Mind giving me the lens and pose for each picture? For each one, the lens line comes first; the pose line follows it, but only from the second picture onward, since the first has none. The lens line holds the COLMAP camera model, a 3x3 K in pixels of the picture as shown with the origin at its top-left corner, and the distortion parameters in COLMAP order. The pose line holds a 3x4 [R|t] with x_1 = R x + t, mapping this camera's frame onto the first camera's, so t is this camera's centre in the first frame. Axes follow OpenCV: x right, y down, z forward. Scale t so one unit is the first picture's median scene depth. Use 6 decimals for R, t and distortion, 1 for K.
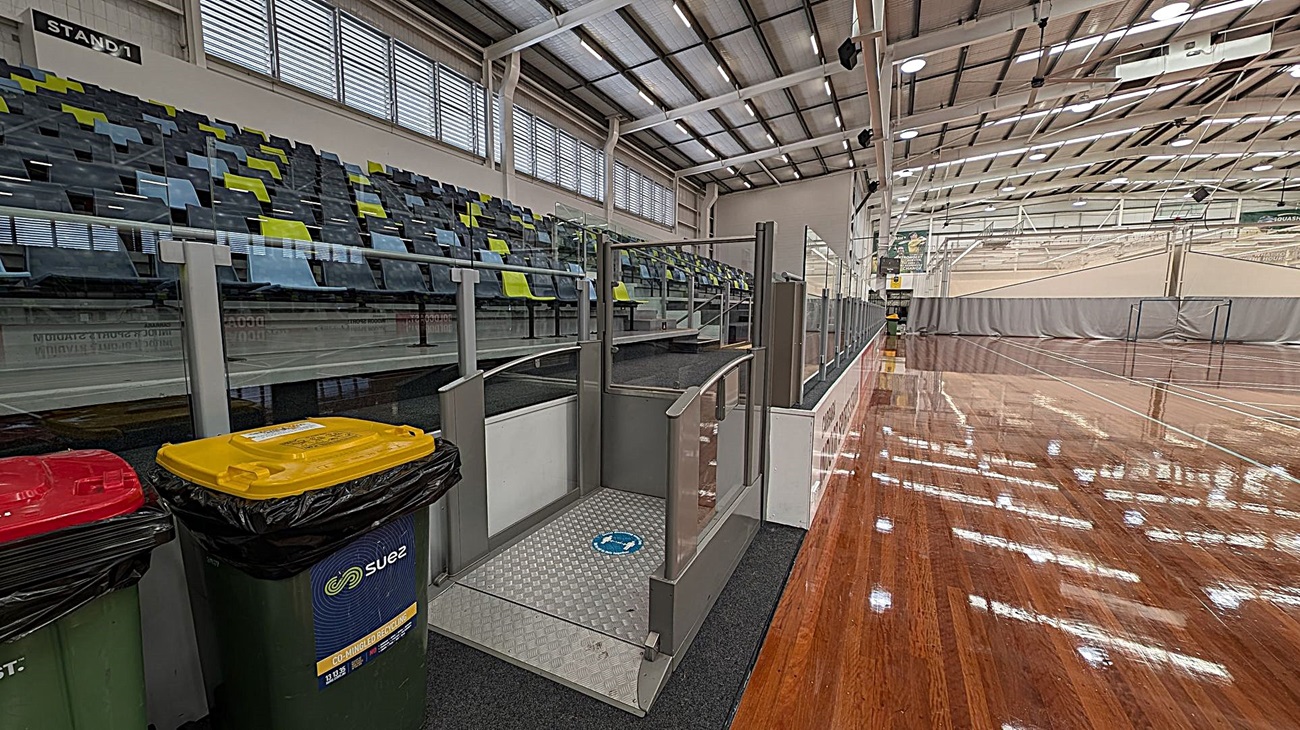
lens RADIAL K [[489.6, 0, 644.4], [0, 489.6, 367.6], [0, 0, 1]] dist [0.002541, -0.001971]
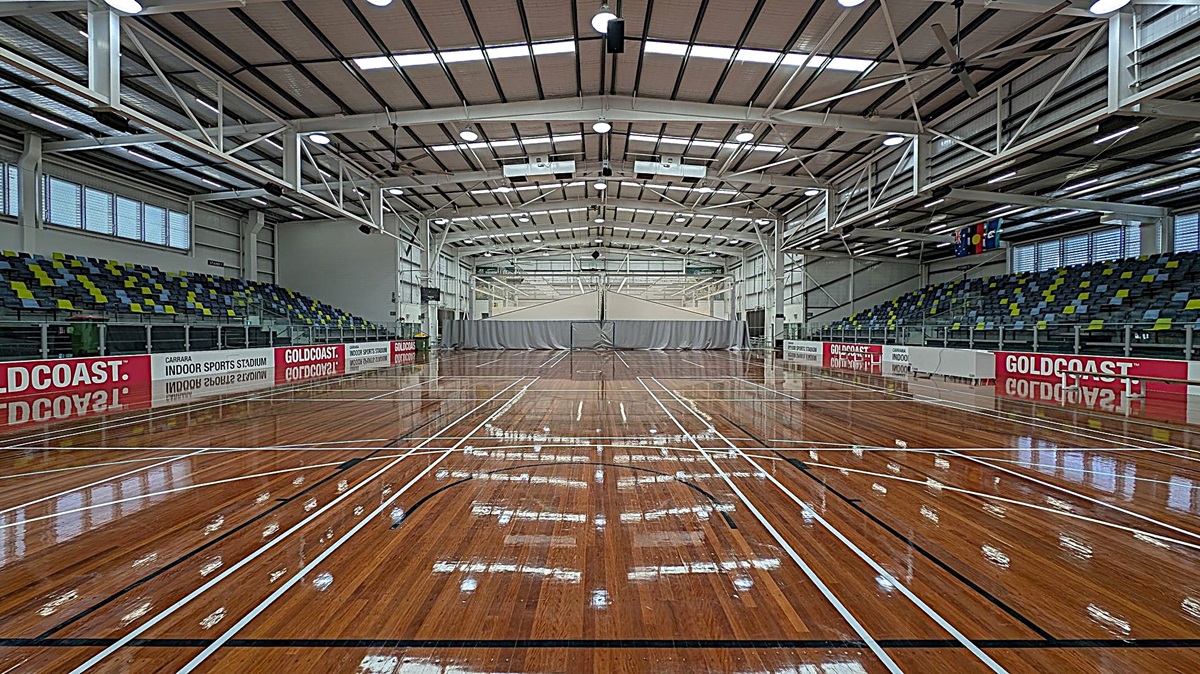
lens RADIAL K [[451.9, 0, 595.0], [0, 451.9, 336.3], [0, 0, 1]] dist [0.002541, -0.001971]
pose [[0.889739, -0.012283, 0.456305, 0.471856], [0.059023, 0.994342, -0.088321, 0.027171], [-0.452638, 0.105515, 0.885430, -0.225478]]
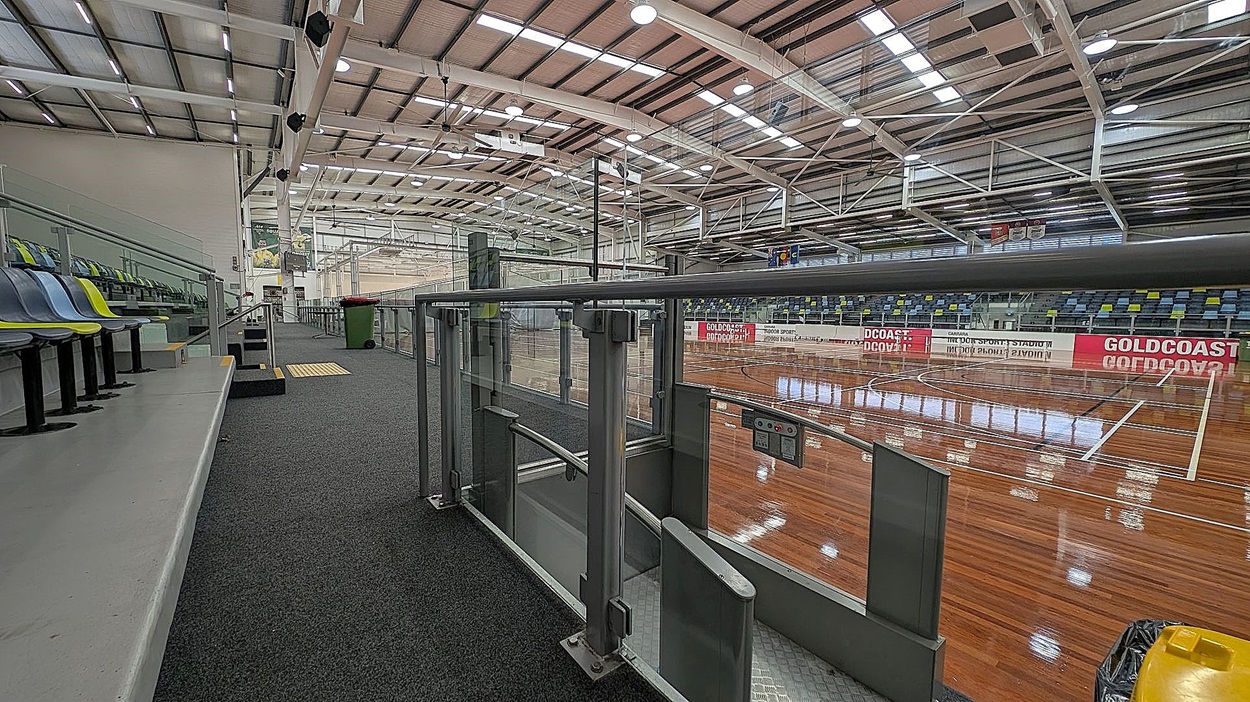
lens RADIAL K [[470.8, 0, 615.7], [0, 470.8, 356.0], [0, 0, 1]] dist [0.002541, -0.001971]
pose [[0.423660, -0.090431, 0.901296, -0.091768], [0.100019, 0.993590, 0.052677, -0.022012], [-0.900282, 0.067830, 0.429990, 0.098901]]
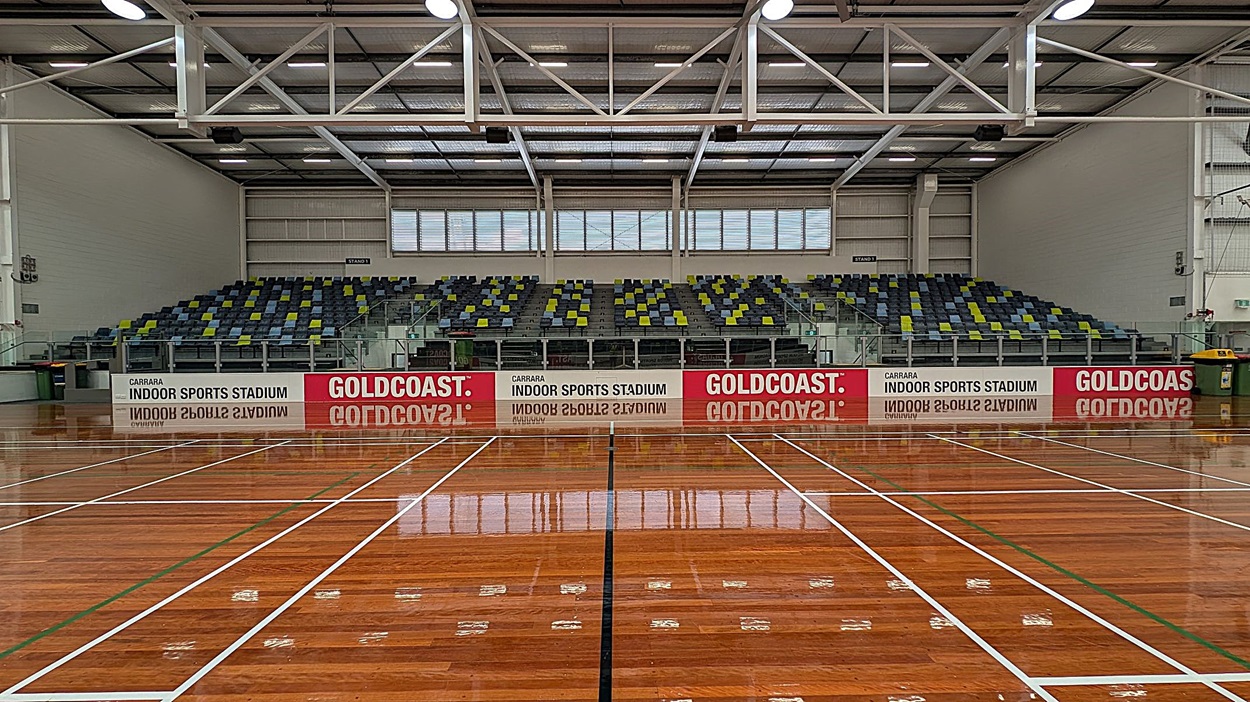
lens RADIAL K [[470.8, 0, 623.8], [0, 470.8, 354.4], [0, 0, 1]] dist [0.002541, -0.001971]
pose [[0.462156, 0.009052, -0.886752, 0.792315], [-0.093749, 0.994843, -0.038704, -0.045863], [0.881829, 0.101020, 0.460622, 0.408986]]
